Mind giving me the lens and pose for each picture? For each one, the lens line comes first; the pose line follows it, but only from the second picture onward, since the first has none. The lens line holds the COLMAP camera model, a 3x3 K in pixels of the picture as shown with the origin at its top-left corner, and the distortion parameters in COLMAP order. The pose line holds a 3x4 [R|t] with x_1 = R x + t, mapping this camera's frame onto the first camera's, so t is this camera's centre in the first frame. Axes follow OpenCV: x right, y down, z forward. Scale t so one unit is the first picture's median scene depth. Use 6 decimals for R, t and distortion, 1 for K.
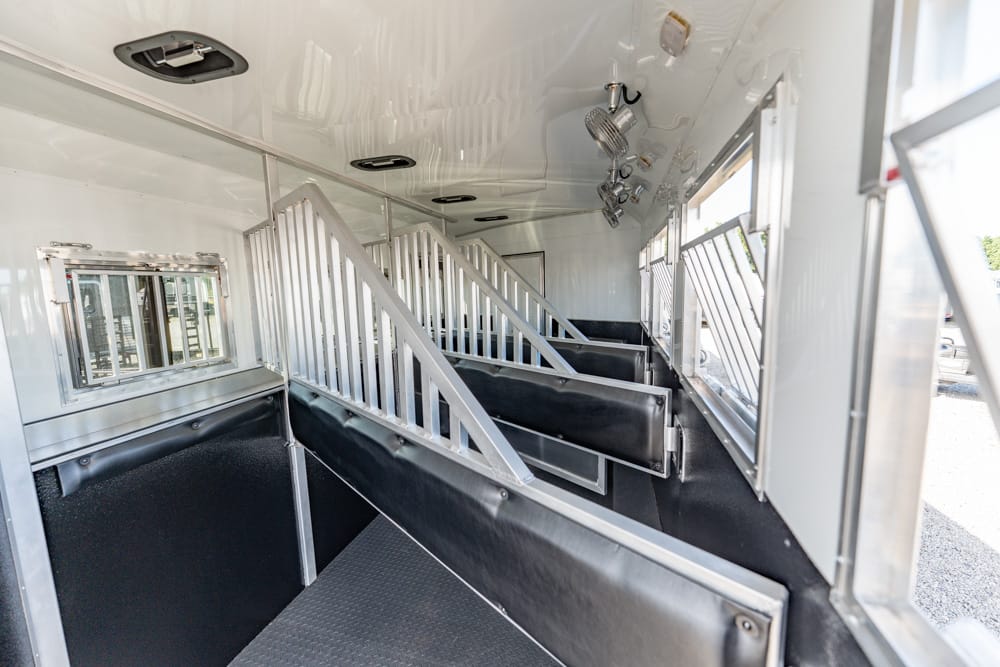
lens RADIAL K [[395.4, 0, 496.3], [0, 395.4, 331.4], [0, 0, 1]] dist [-0.000759, -0.000107]
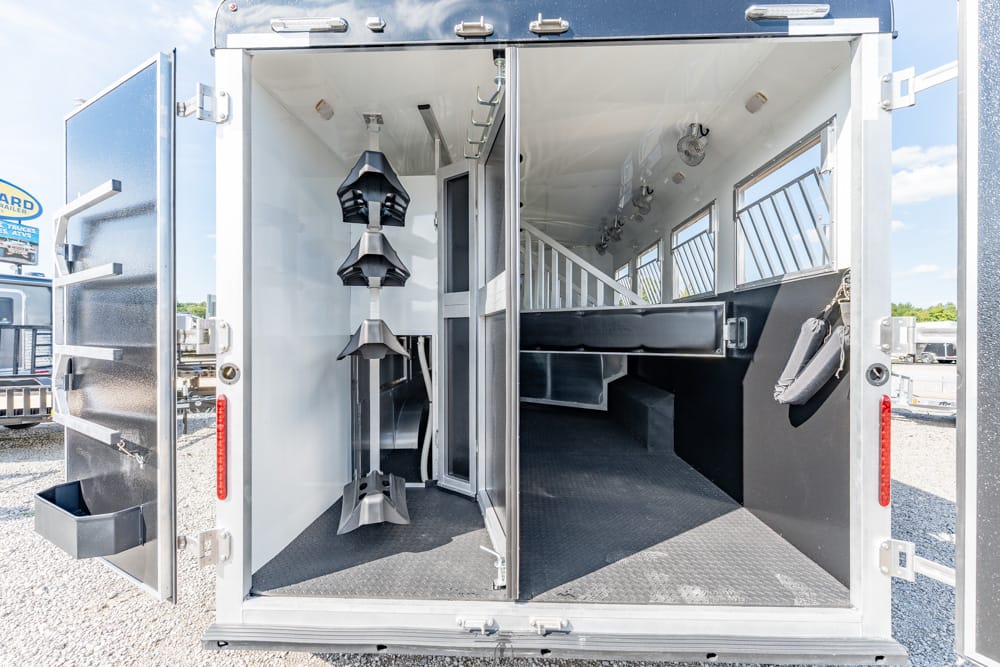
lens RADIAL K [[456.2, 0, 482.9], [0, 456.2, 344.8], [0, 0, 1]] dist [-0.000856, -0.000134]
pose [[0.969416, 0.029063, 0.243695, -2.453124], [0.001583, 0.992202, -0.124627, 1.319337], [-0.245417, 0.121202, 0.961811, -2.510584]]
